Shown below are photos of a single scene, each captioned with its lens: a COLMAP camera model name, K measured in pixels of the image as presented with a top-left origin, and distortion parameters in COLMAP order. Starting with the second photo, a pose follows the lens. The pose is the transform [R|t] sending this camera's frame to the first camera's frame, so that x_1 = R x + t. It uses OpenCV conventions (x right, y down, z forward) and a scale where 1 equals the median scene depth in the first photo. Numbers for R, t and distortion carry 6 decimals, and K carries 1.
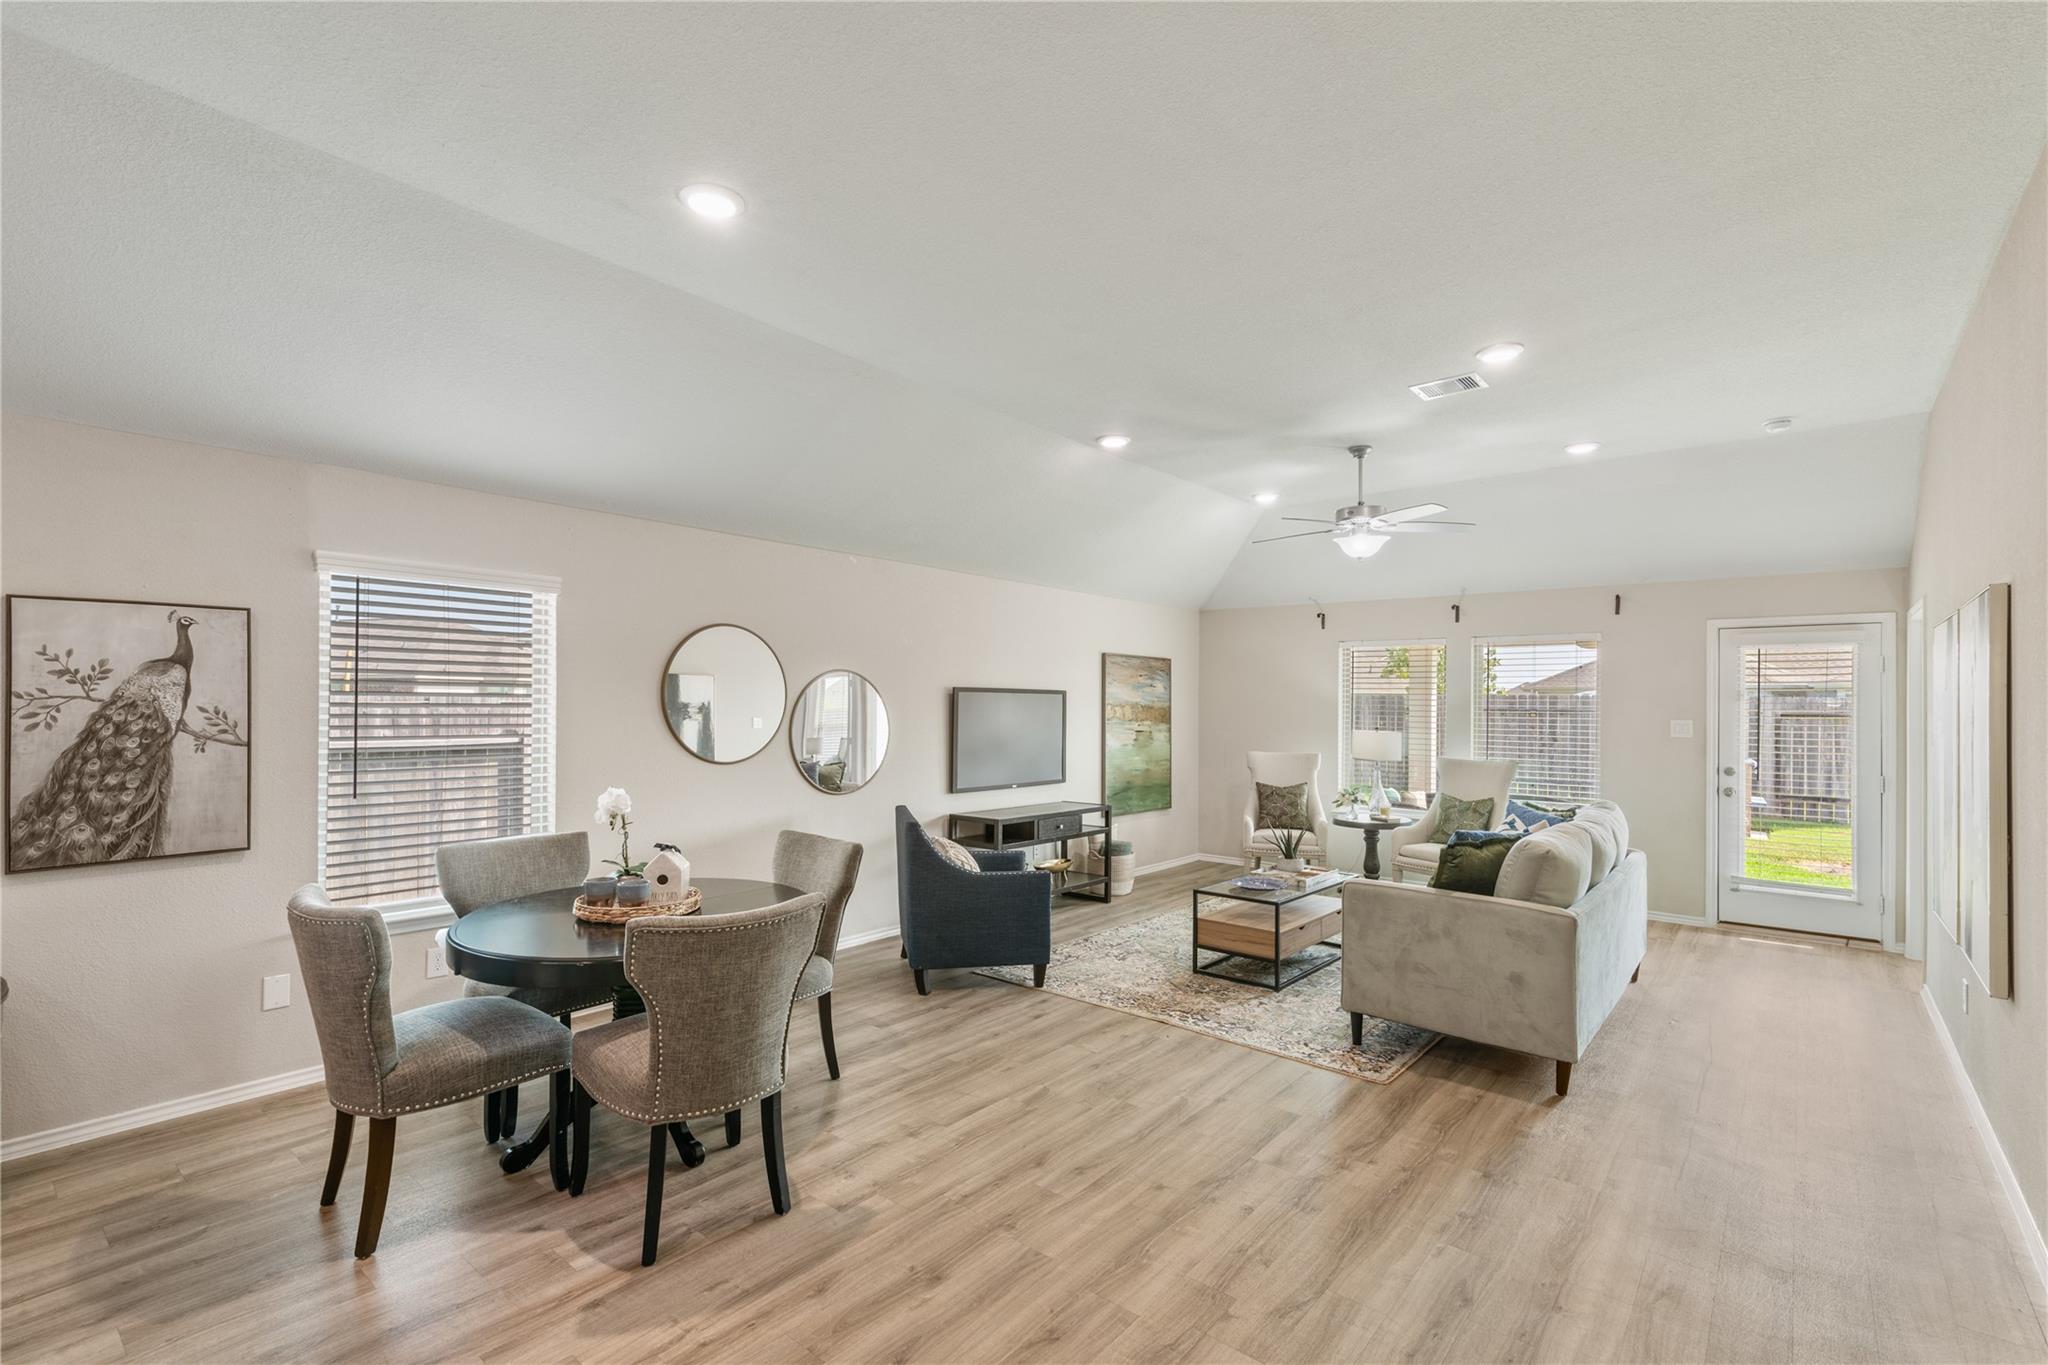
lens RADIAL K [[928.3, 0, 1028.1], [0, 928.3, 699.0], [0, 0, 1]] dist [0.016726, -0.002323]
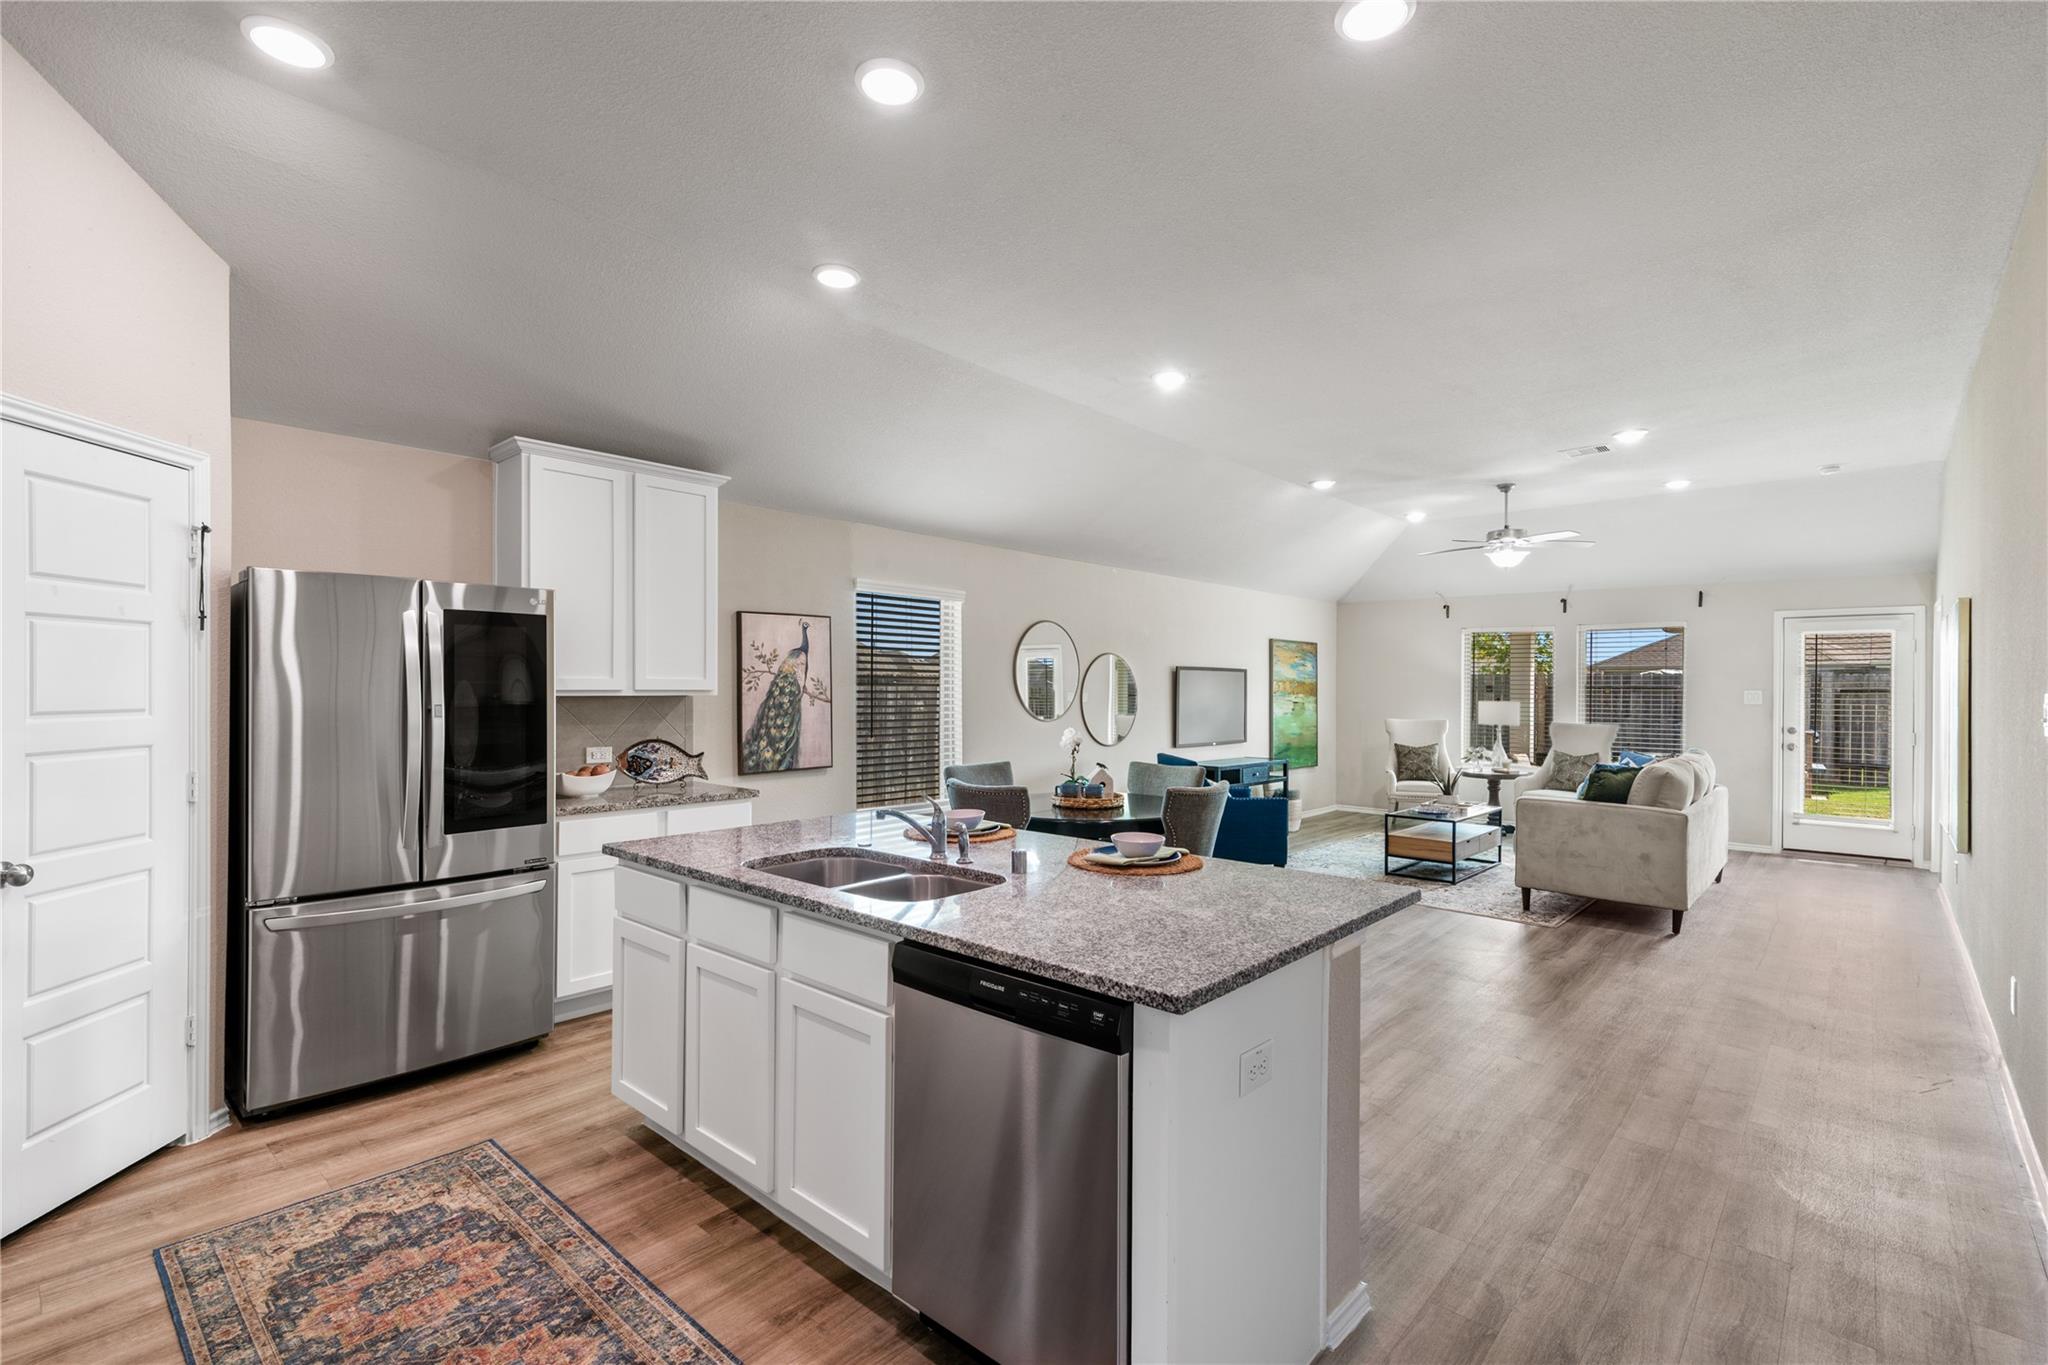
lens RADIAL K [[928.3, 0, 1031.4], [0, 928.3, 687.9], [0, 0, 1]] dist [0.016726, -0.002323]
pose [[0.999266, -0.002170, -0.038238, -0.281053], [0.002425, 0.999975, 0.006618, 0.010197], [0.038222, -0.006706, 0.999247, -0.373724]]
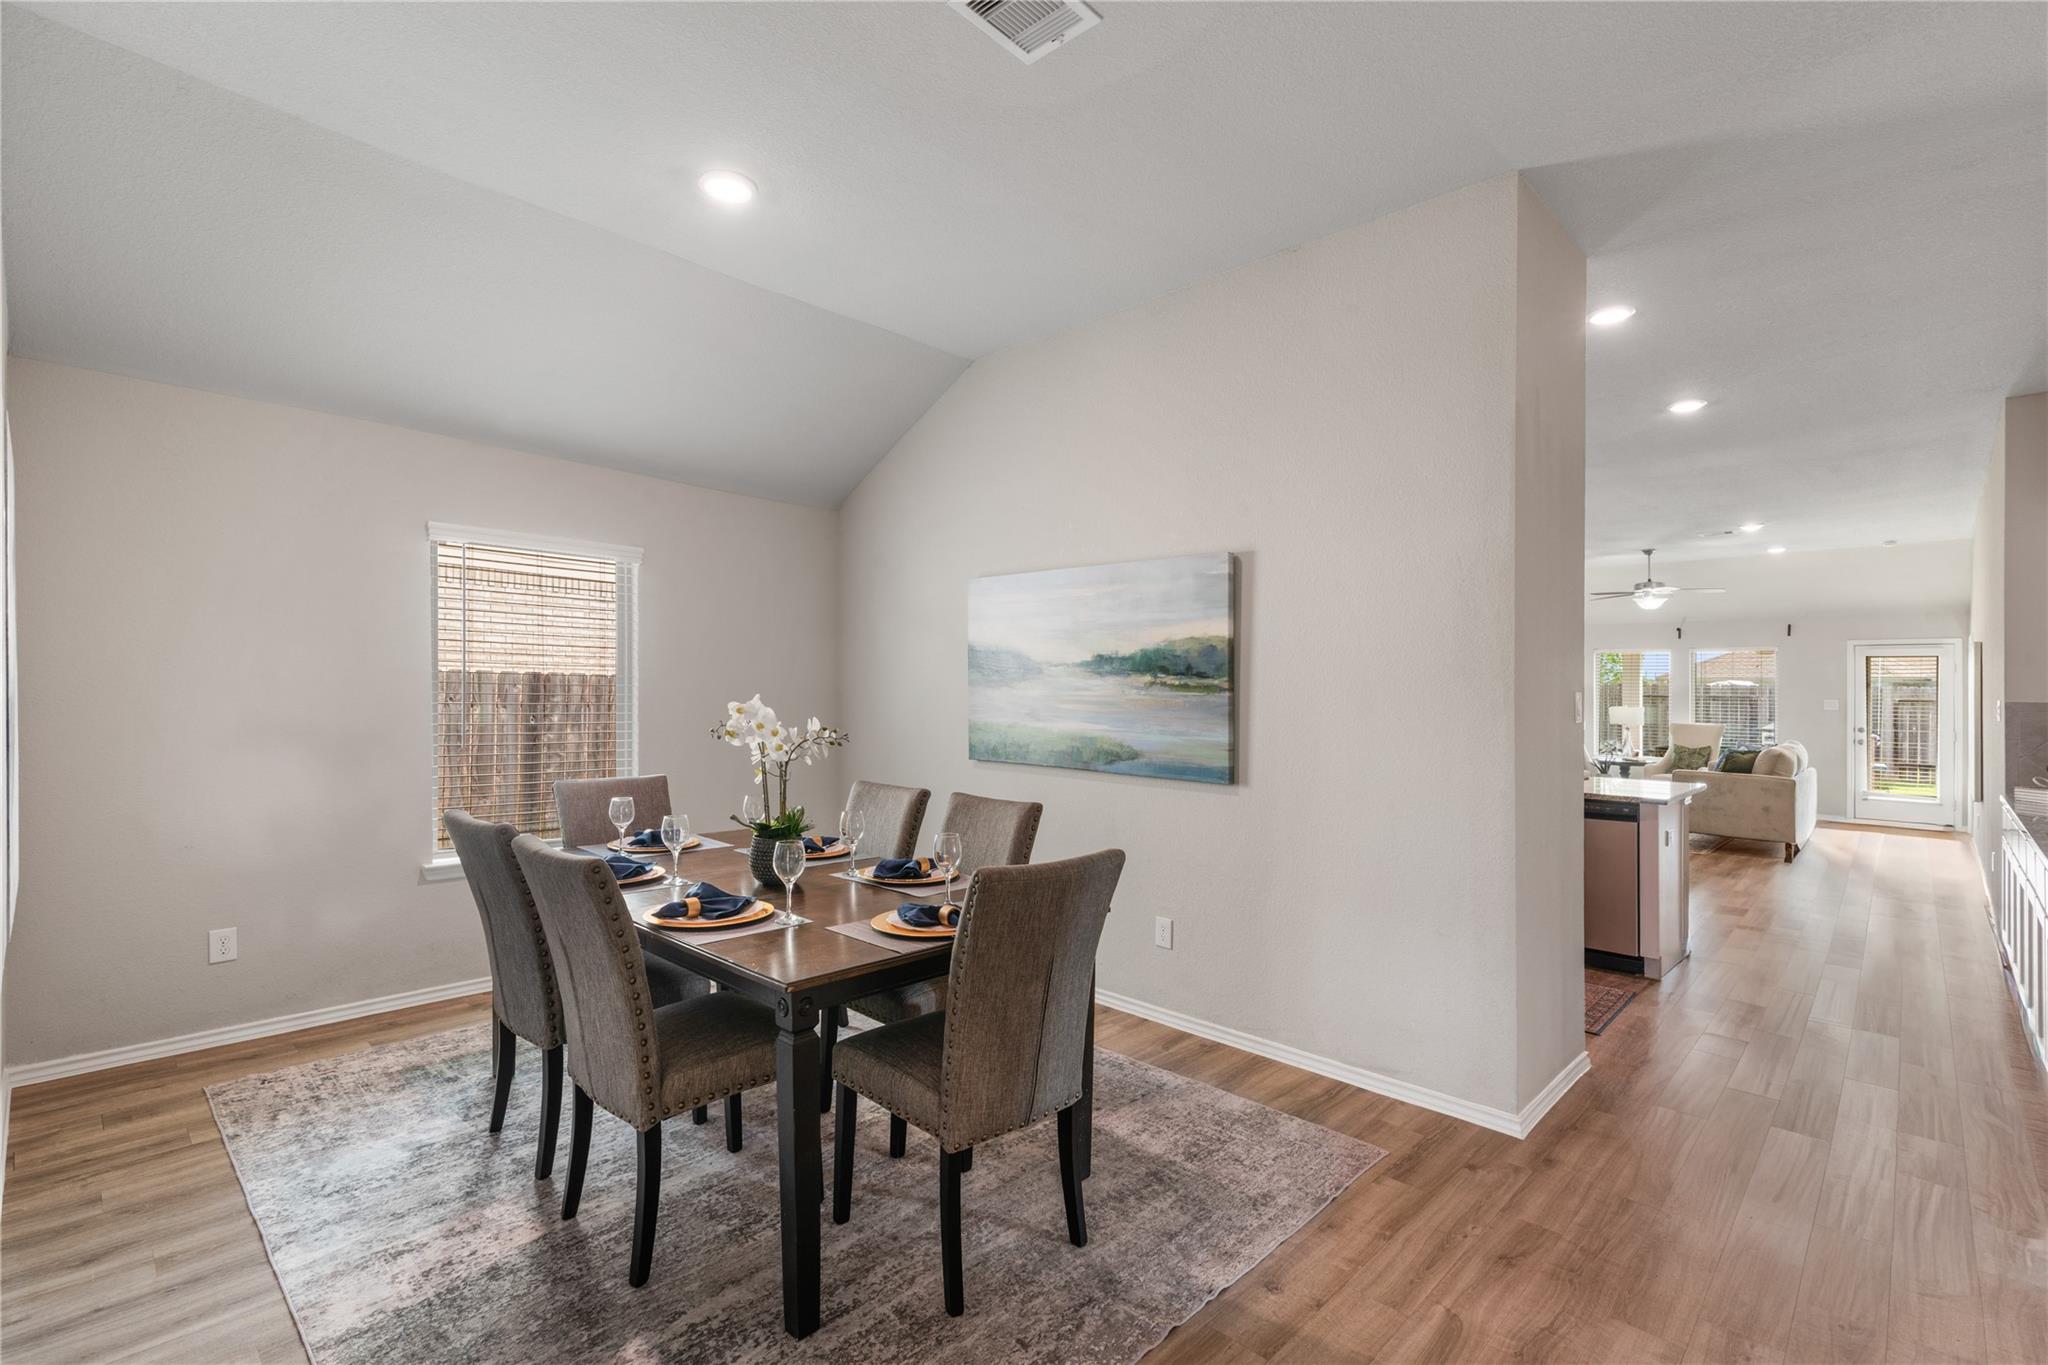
lens RADIAL K [[928.3, 0, 1036.7], [0, 928.3, 675.2], [0, 0, 1]] dist [0.016726, -0.002323]
pose [[0.997602, 0.004418, -0.069065, -0.754890], [-0.005278, 0.999911, -0.012270, 0.008702], [0.069005, 0.012605, 0.997537, -0.968972]]
